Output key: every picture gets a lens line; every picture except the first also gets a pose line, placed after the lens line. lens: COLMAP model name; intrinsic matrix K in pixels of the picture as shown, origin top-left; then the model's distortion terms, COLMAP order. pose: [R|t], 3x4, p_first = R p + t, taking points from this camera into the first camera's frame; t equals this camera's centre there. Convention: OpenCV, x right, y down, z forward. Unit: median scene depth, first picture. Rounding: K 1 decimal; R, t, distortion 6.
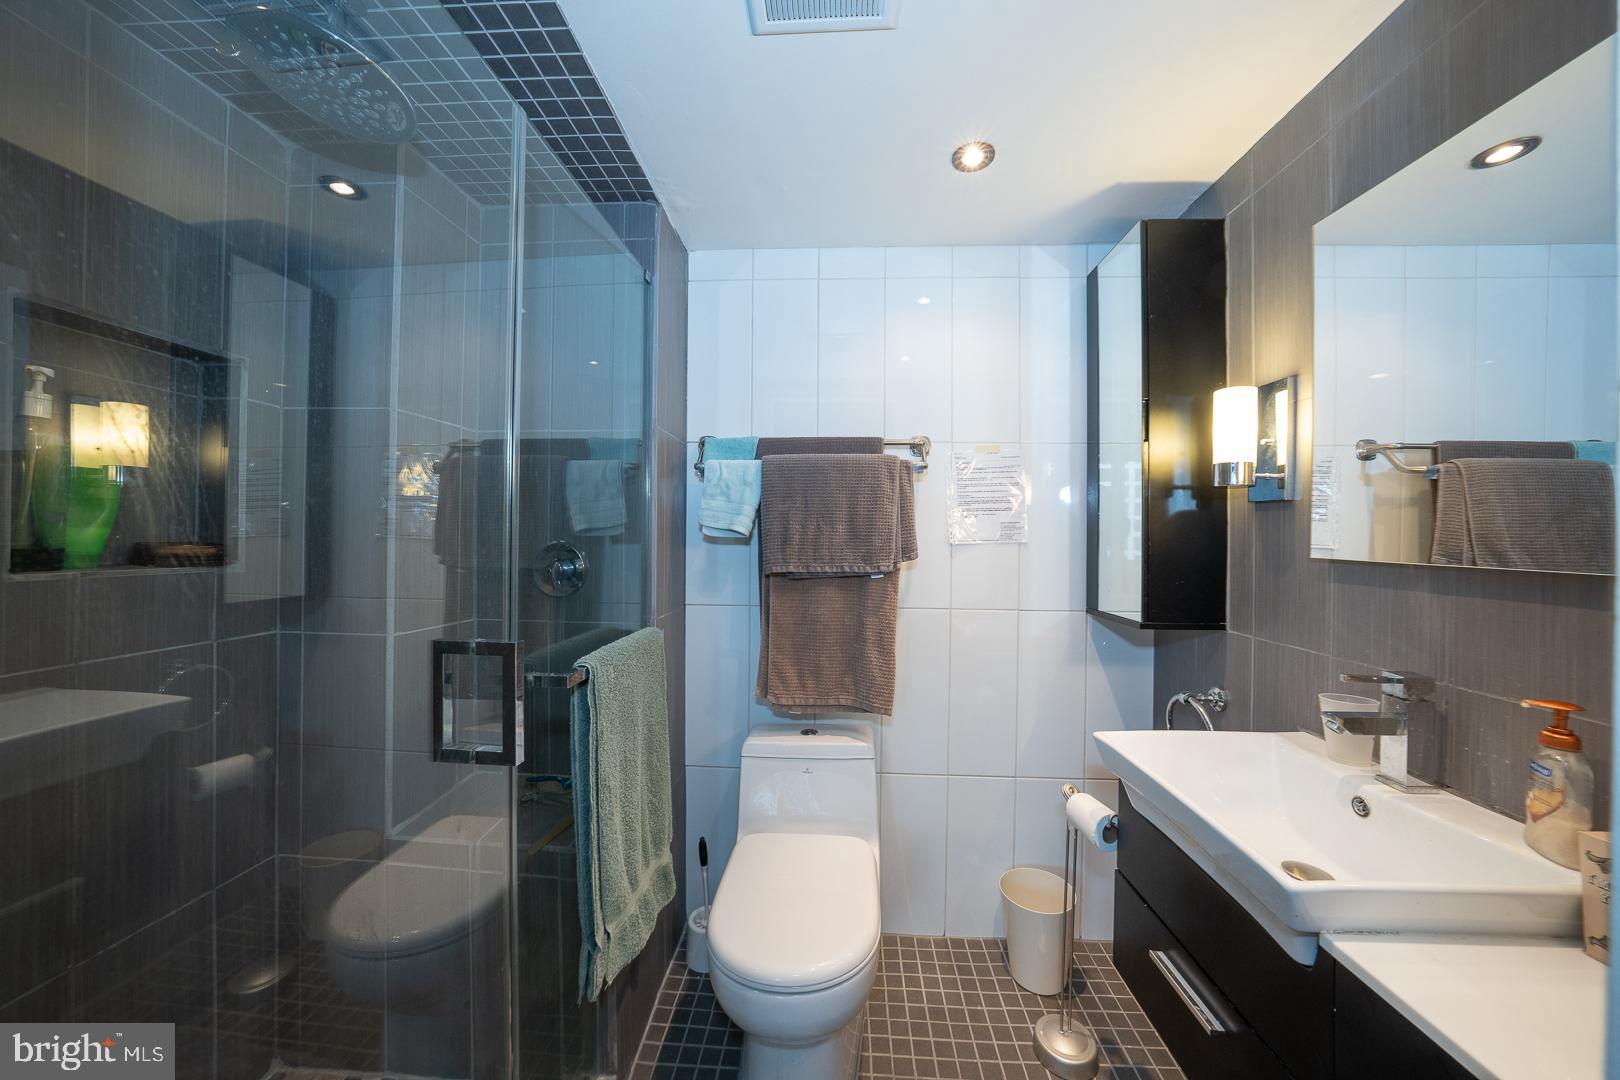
lens RADIAL K [[552.9, 0, 814.7], [0, 552.9, 535.4], [0, 0, 1]] dist [-0.024114, 0.000073]
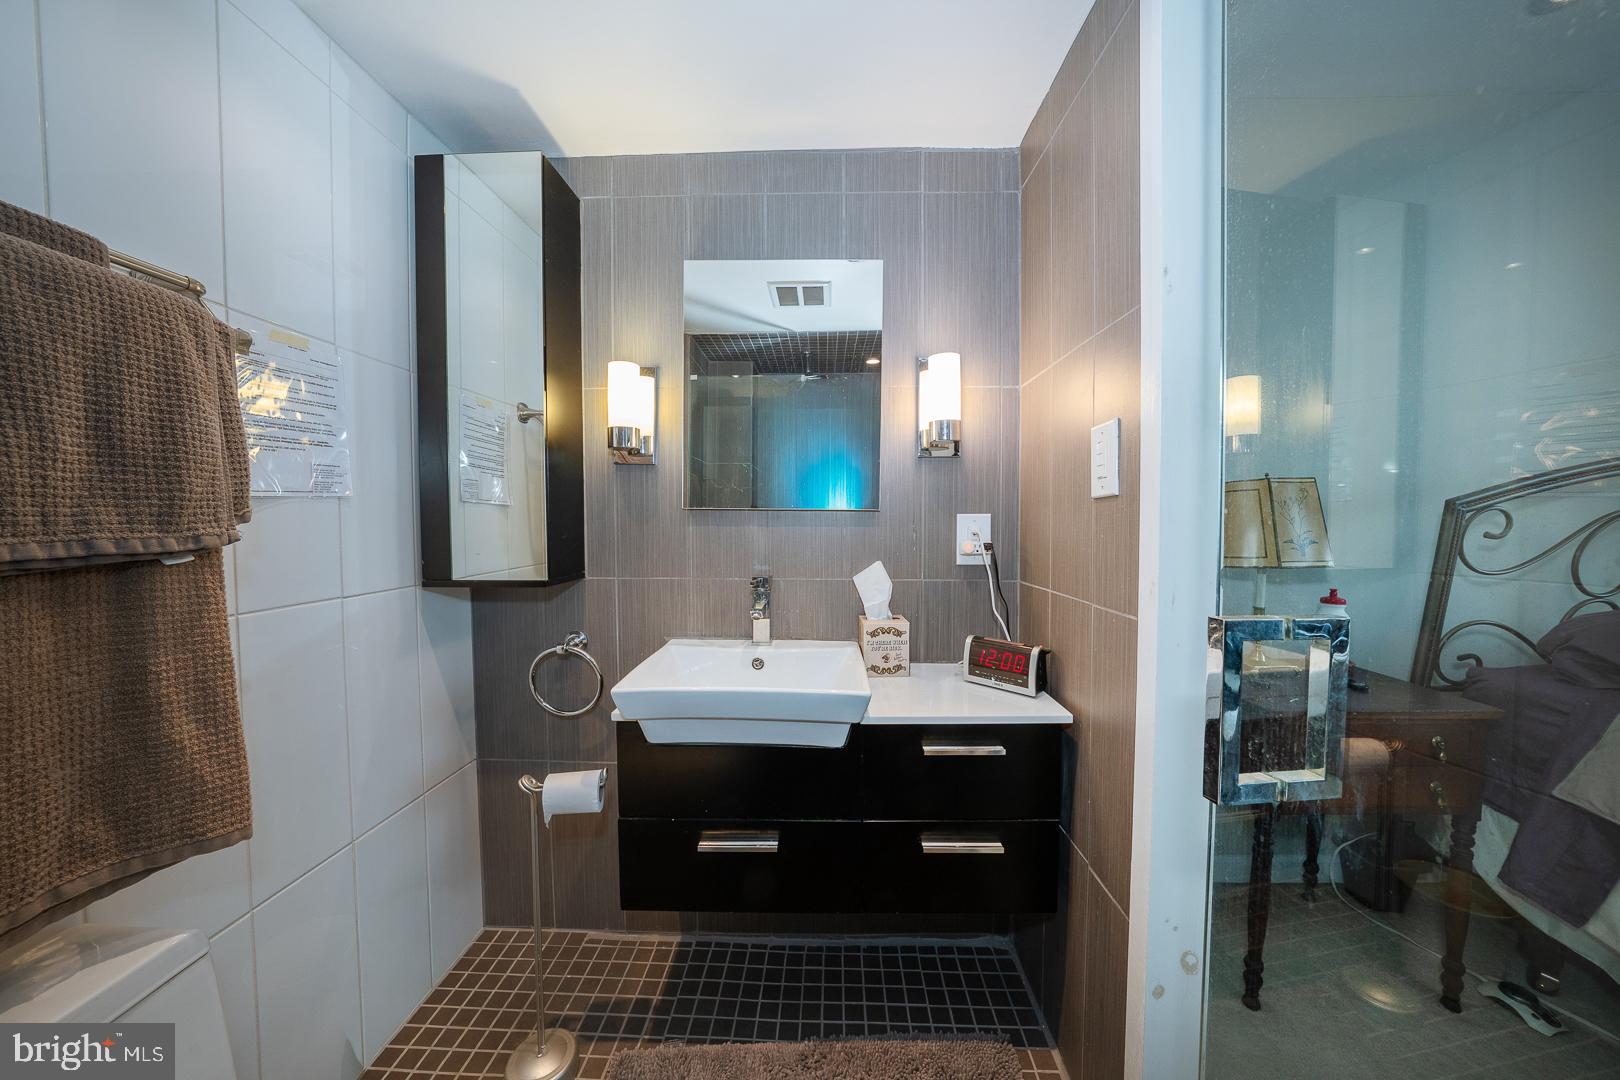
lens RADIAL K [[552.9, 0, 814.7], [0, 552.9, 535.4], [0, 0, 1]] dist [-0.024114, 0.000073]
pose [[-0.023991, -0.042482, 0.998809, -0.332061], [-0.002470, 0.999096, 0.042435, 0.034253], [-0.999709, -0.001449, -0.024074, 0.491061]]
